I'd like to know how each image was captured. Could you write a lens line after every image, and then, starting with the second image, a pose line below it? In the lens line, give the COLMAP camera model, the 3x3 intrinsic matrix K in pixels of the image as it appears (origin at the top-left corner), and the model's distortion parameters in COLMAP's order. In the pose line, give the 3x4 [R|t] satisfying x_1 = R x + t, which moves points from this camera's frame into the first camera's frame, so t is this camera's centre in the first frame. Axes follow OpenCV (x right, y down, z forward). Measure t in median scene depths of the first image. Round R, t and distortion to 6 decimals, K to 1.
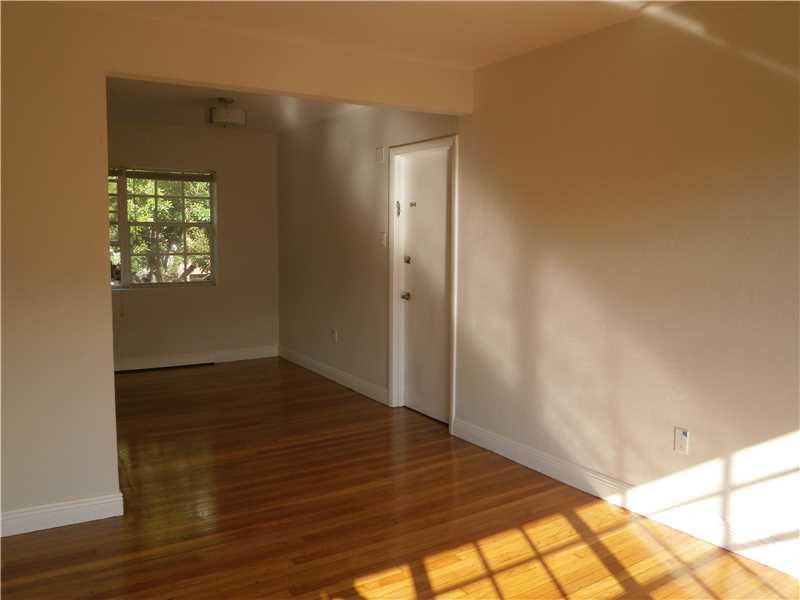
lens RADIAL K [[661.0, 0, 400.2], [0, 661.0, 301.6], [0, 0, 1]] dist [-0.028583, 0.001706]
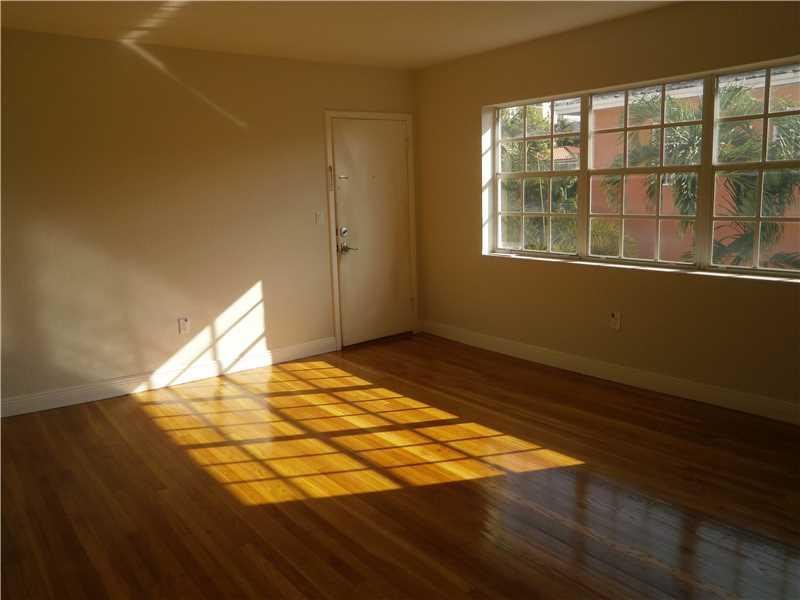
lens RADIAL K [[661.0, 0, 403.5], [0, 661.0, 296.4], [0, 0, 1]] dist [-0.028583, 0.001706]
pose [[-0.088833, -0.156195, 0.983723, -1.203010], [0.131359, 0.977165, 0.167016, -0.055627], [-0.987347, 0.144057, -0.066287, 0.581528]]
